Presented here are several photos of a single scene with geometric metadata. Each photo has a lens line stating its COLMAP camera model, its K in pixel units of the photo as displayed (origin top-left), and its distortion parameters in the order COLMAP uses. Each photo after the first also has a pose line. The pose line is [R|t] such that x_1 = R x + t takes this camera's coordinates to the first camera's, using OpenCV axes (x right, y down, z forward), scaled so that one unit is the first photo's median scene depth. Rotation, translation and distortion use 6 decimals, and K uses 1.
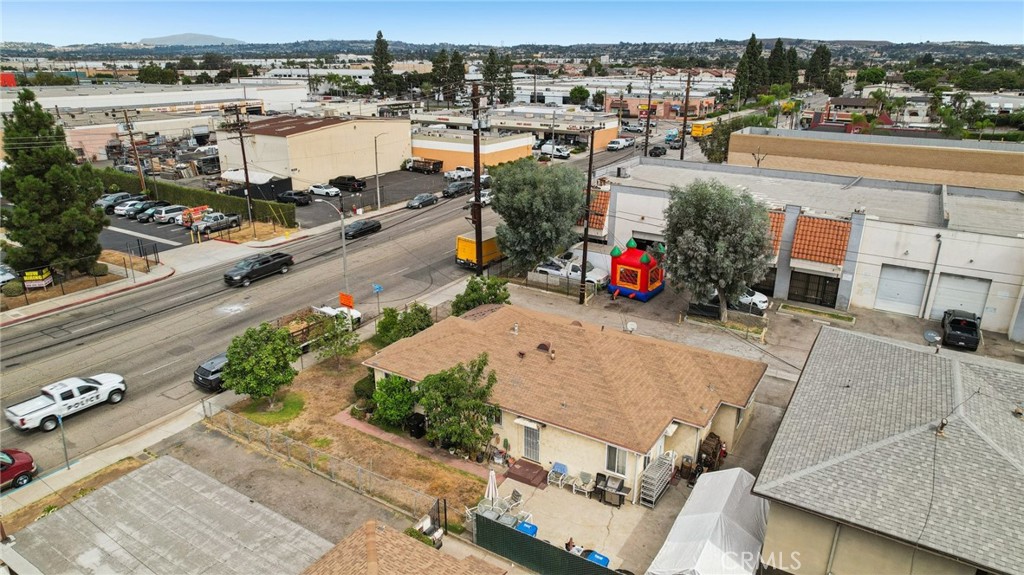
lens RADIAL K [[654.2, 0, 517.0], [0, 654.2, 289.6], [0, 0, 1]] dist [-0.071928, 0.063889]
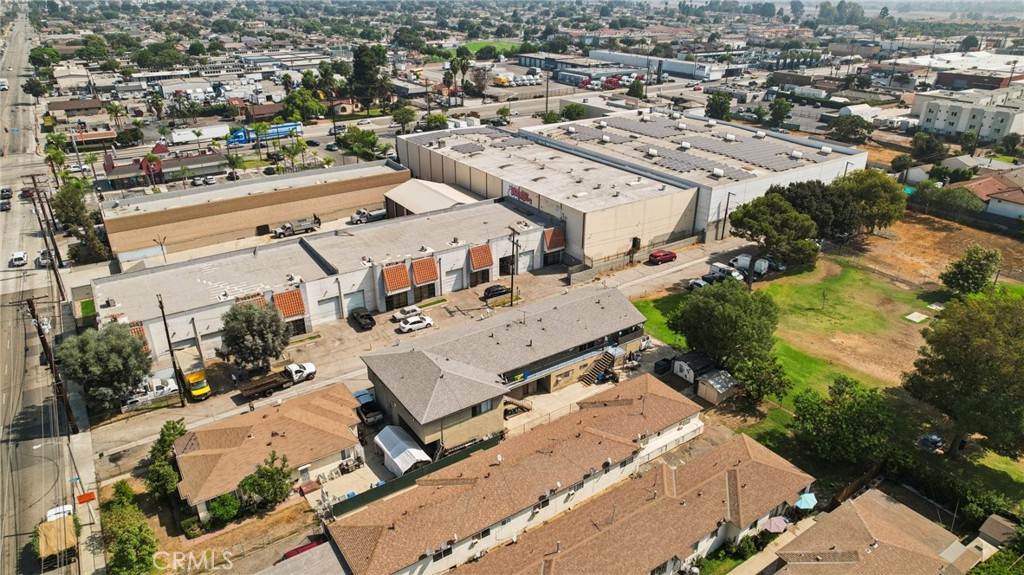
lens RADIAL K [[654.2, 0, 517.0], [0, 654.2, 289.6], [0, 0, 1]] dist [-0.071928, 0.063889]
pose [[0.407665, -0.394338, 0.823594, -0.746159], [0.306925, 0.908642, 0.283137, -0.432537], [-0.860004, 0.137357, 0.491454, -0.435517]]
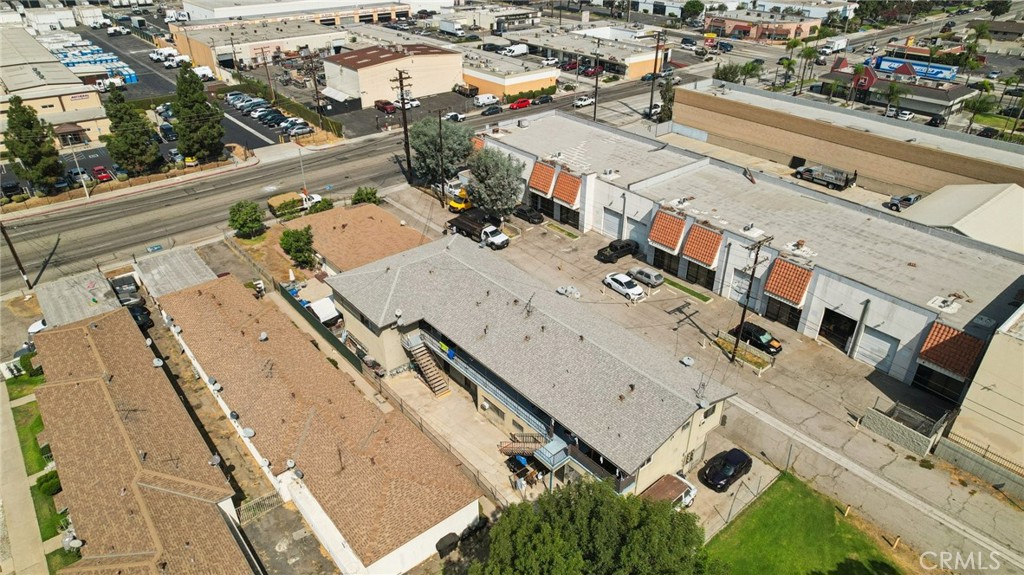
lens RADIAL K [[654.2, 0, 517.0], [0, 654.2, 289.6], [0, 0, 1]] dist [-0.071928, 0.063889]
pose [[0.948551, 0.159092, -0.273754, 0.855573], [-0.106720, 0.974651, 0.196638, -0.138228], [0.298098, -0.157306, 0.941484, -0.657861]]
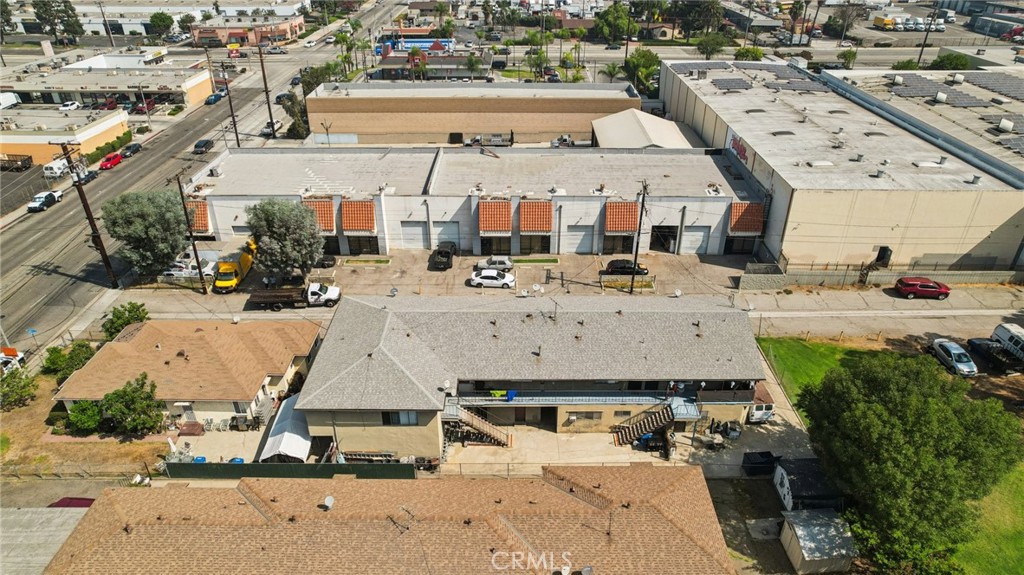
lens RADIAL K [[654.2, 0, 517.0], [0, 654.2, 289.6], [0, 0, 1]] dist [-0.071928, 0.063889]
pose [[0.851842, -0.265410, 0.451579, 0.049583], [0.179543, 0.957843, 0.224277, -0.188350], [-0.492067, -0.109971, 0.863583, -0.535432]]
